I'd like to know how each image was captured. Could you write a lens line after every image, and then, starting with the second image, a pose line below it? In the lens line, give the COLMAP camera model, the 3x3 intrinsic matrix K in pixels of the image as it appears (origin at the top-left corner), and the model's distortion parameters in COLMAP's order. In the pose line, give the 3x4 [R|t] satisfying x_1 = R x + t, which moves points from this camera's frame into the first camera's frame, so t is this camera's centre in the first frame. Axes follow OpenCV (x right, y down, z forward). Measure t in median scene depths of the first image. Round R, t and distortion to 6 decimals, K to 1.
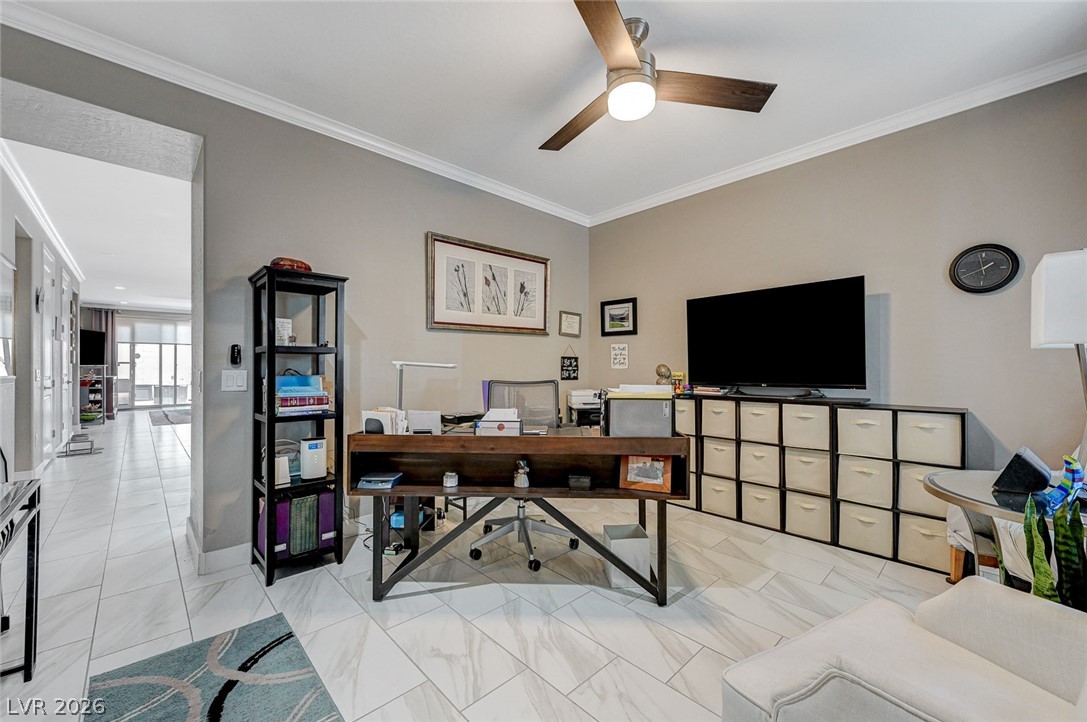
lens RADIAL K [[427.4, 0, 536.1], [0, 427.4, 363.6], [0, 0, 1]] dist [0.000149, 0.001016]
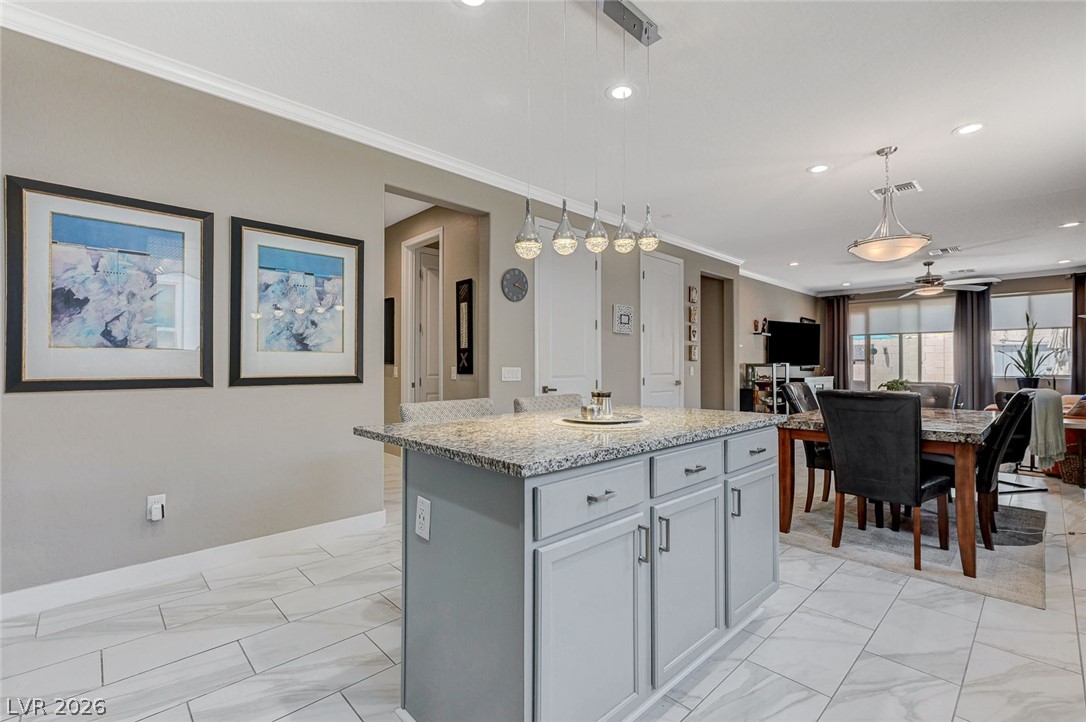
lens RADIAL K [[482.7, 0, 549.5], [0, 482.7, 357.3], [0, 0, 1]] dist [0.001708, -0.002300]
pose [[0.018336, -0.009626, -0.999786, -0.073145], [0.003140, 0.999949, -0.009570, -0.000145], [0.999827, -0.002964, 0.018365, 0.409132]]
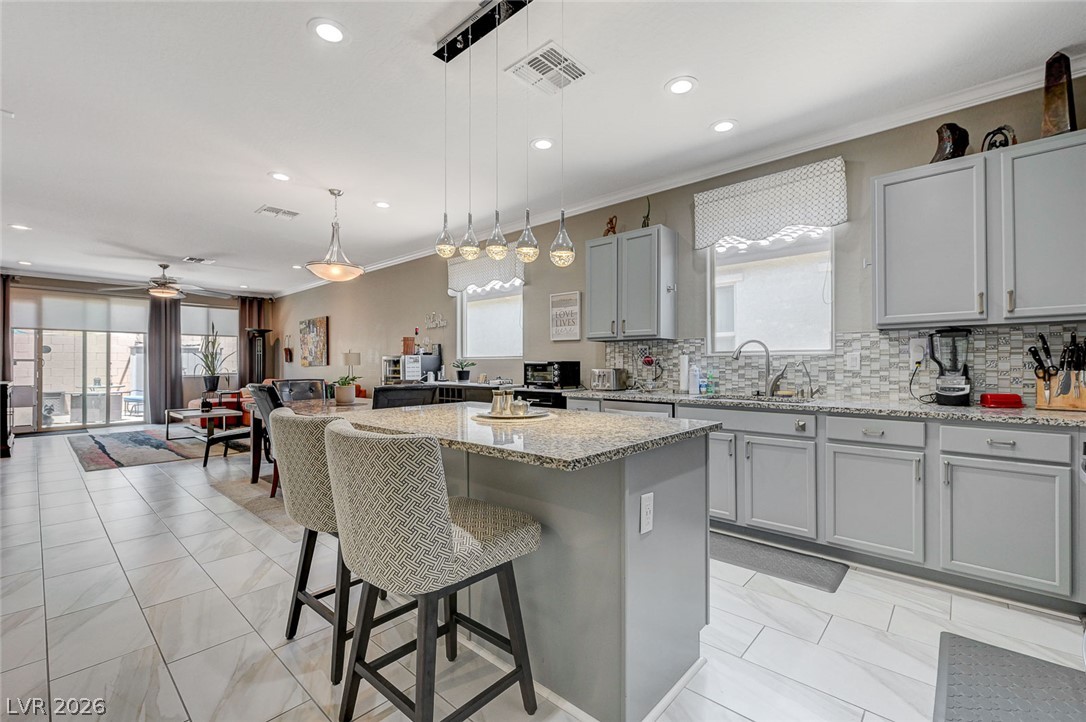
lens RADIAL K [[463.1, 0, 545.8], [0, 463.1, 361.9], [0, 0, 1]] dist [0.002038, 0.000097]
pose [[0.996331, 0.004105, 0.085482, -0.249436], [-0.003950, 0.999990, -0.001979, -0.000245], [-0.085489, 0.001634, 0.996338, 0.245048]]
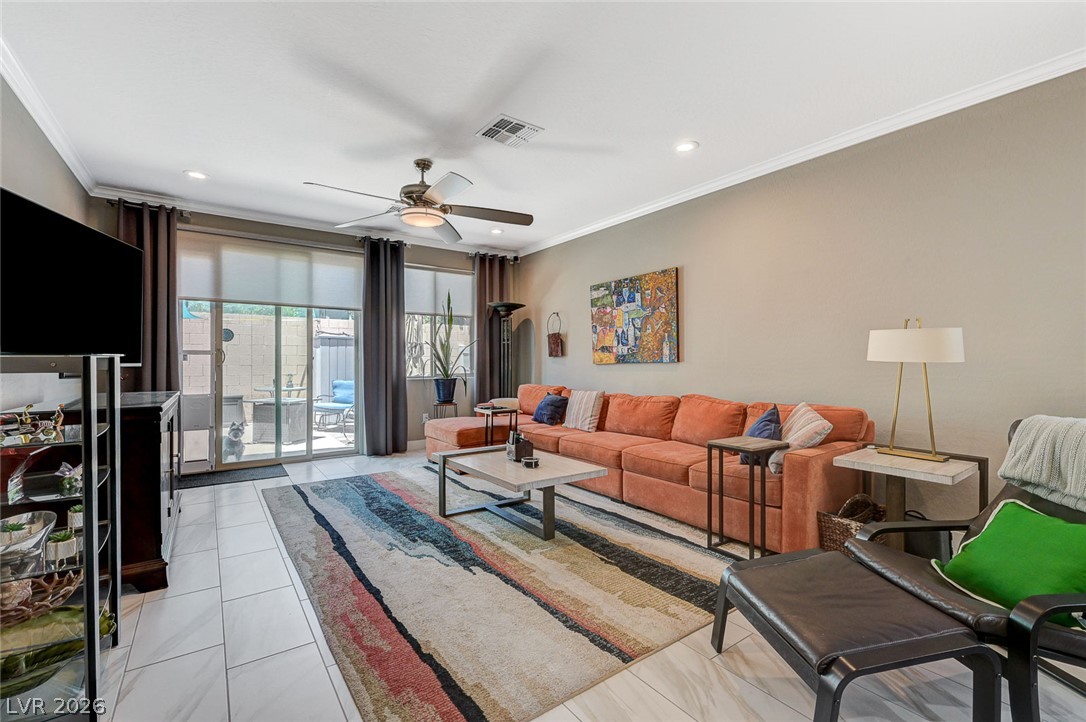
lens RADIAL K [[463.1, 0, 544.8], [0, 463.1, 365.1], [0, 0, 1]] dist [0.002038, 0.000097]
pose [[0.992595, 0.005811, -0.121334, -0.608481], [-0.004265, 0.999906, 0.013000, 0.003371], [0.121398, -0.012387, 0.992527, 0.629479]]
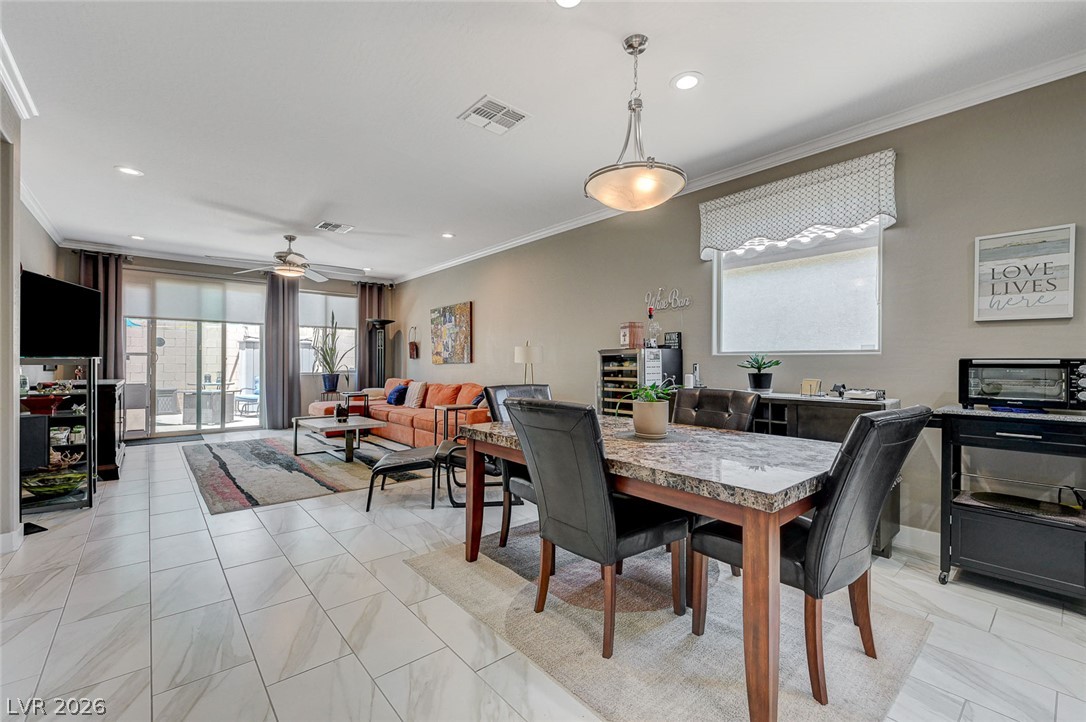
lens RADIAL K [[463.1, 0, 546.8], [0, 463.1, 361.9], [0, 0, 1]] dist [0.002038, 0.000097]
pose [[0.999190, 0.010369, -0.038871, -0.419673], [-0.010253, 0.999942, 0.003165, 0.001384], [0.038901, -0.002764, 0.999239, 0.430548]]
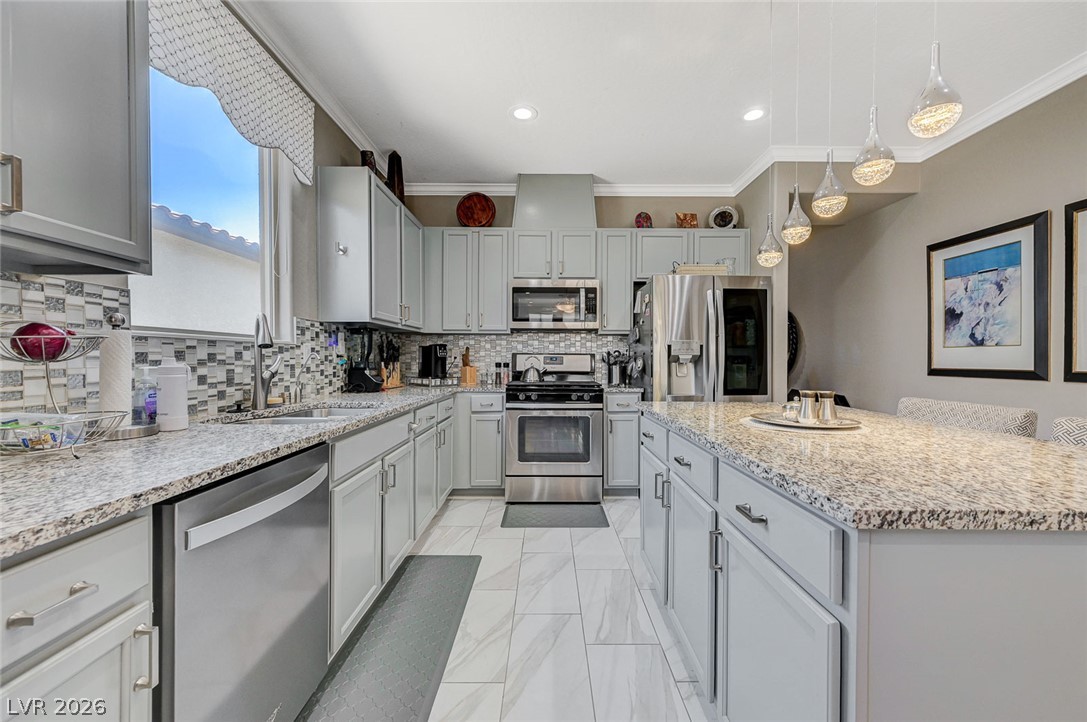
lens RADIAL K [[427.4, 0, 549.3], [0, 427.4, 363.6], [0, 0, 1]] dist [0.000149, 0.001016]
pose [[-0.733221, -0.003171, 0.679983, -0.278606], [0.000062, 0.999989, 0.004730, 0.002082], [-0.679990, 0.003510, -0.733213, 0.579631]]
